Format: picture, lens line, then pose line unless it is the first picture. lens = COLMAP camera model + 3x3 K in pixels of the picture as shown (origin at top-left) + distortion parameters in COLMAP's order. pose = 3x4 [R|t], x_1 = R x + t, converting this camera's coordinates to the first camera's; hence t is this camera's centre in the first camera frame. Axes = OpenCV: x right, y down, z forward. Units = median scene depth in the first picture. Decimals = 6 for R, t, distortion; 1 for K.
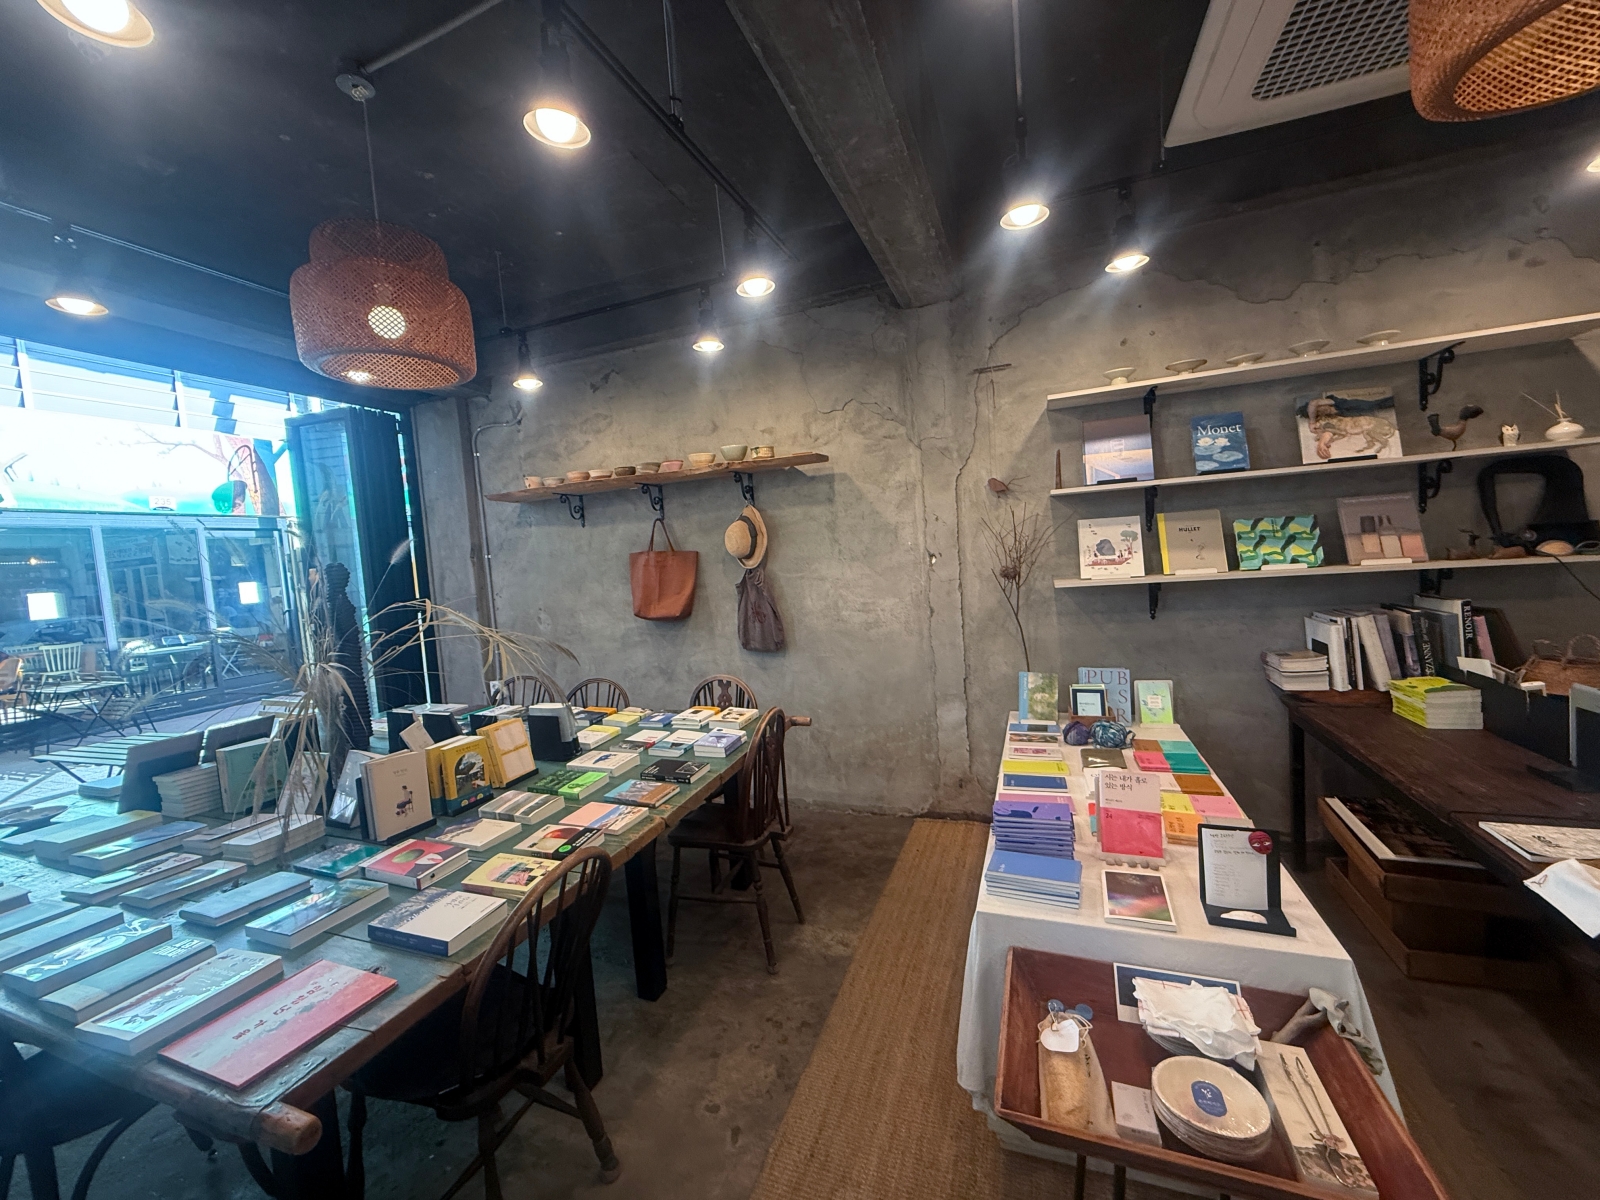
lens RADIAL K [[637.5, 0, 801.0], [0, 637.5, 601.5], [0, 0, 1]] dist [-0.000323, 0.000163]
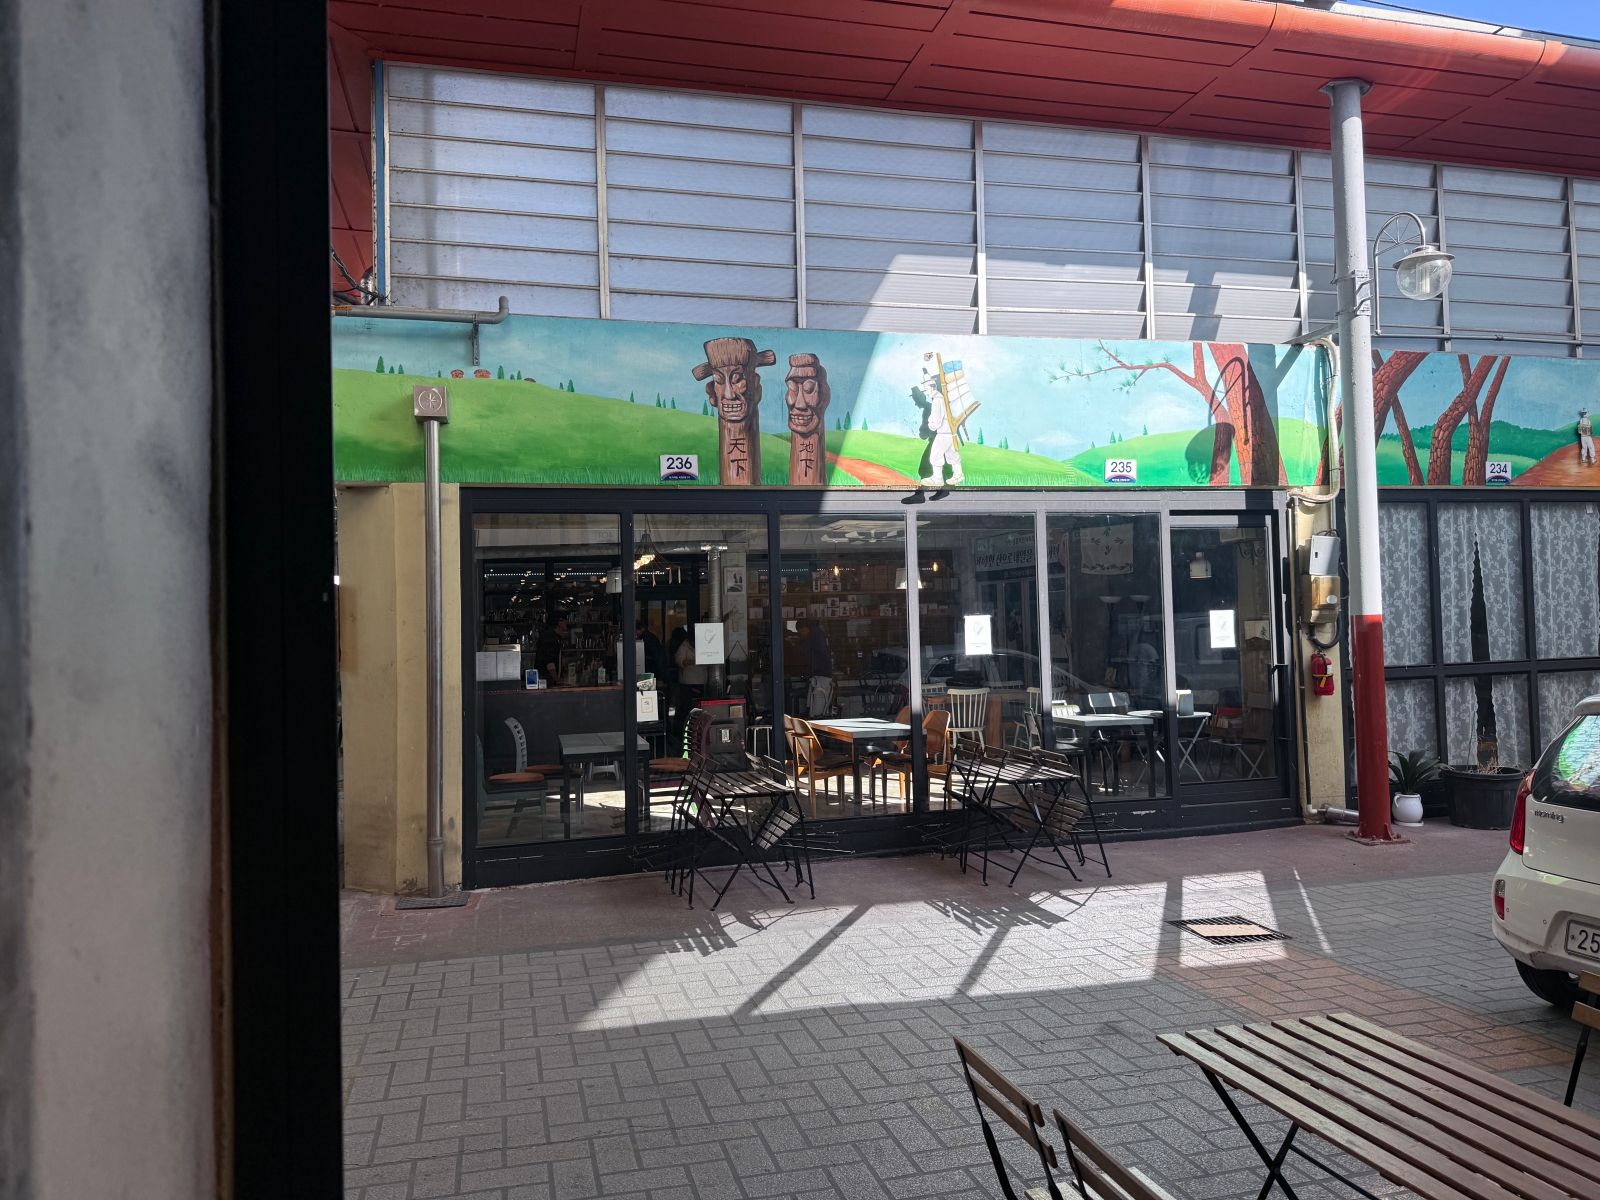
lens RADIAL K [[1127.1, 0, 794.6], [0, 1127.1, 599.6], [0, 0, 1]] dist [0.025664, -0.040422]
pose [[0.584428, 0.035847, -0.810653, -0.304881], [-0.071547, 0.997409, -0.007475, -0.005567], [0.808285, 0.062368, 0.585479, 0.146169]]
